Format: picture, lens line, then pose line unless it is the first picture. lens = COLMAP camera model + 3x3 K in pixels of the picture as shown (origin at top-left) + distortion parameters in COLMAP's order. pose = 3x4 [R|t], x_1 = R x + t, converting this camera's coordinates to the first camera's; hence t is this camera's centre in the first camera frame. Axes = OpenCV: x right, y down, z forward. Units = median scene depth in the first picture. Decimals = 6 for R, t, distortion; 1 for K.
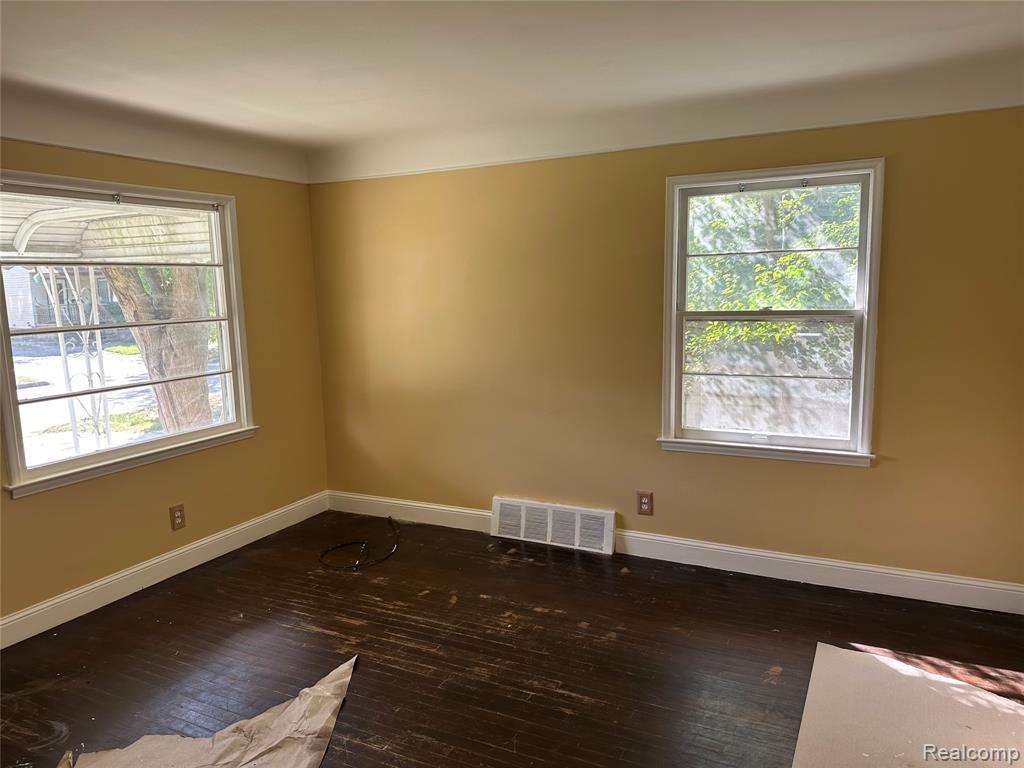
lens RADIAL K [[727.6, 0, 512.0], [0, 727.6, 384.0], [0, 0, 1]] dist [0.109614, -0.138819]
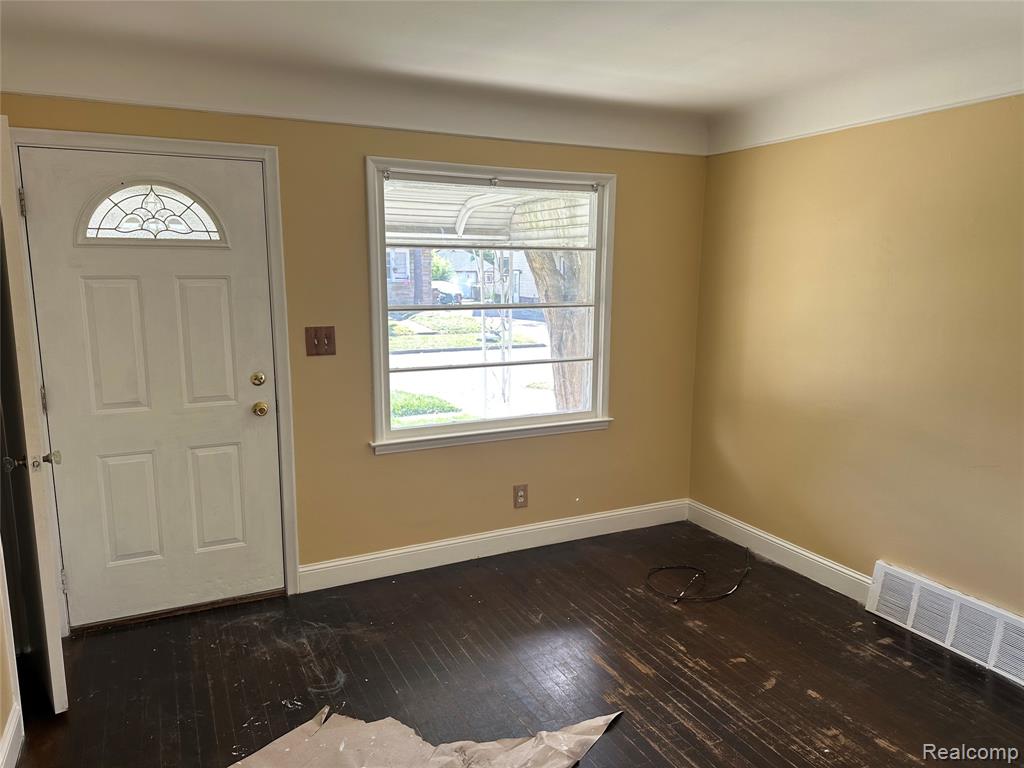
lens RADIAL K [[727.6, 0, 512.0], [0, 727.6, 384.0], [0, 0, 1]] dist [0.109614, -0.138819]
pose [[0.800147, 0.123982, -0.586850, 0.102166], [-0.107576, 0.992202, 0.062944, -0.033558], [0.590078, 0.012767, 0.807245, 0.166588]]
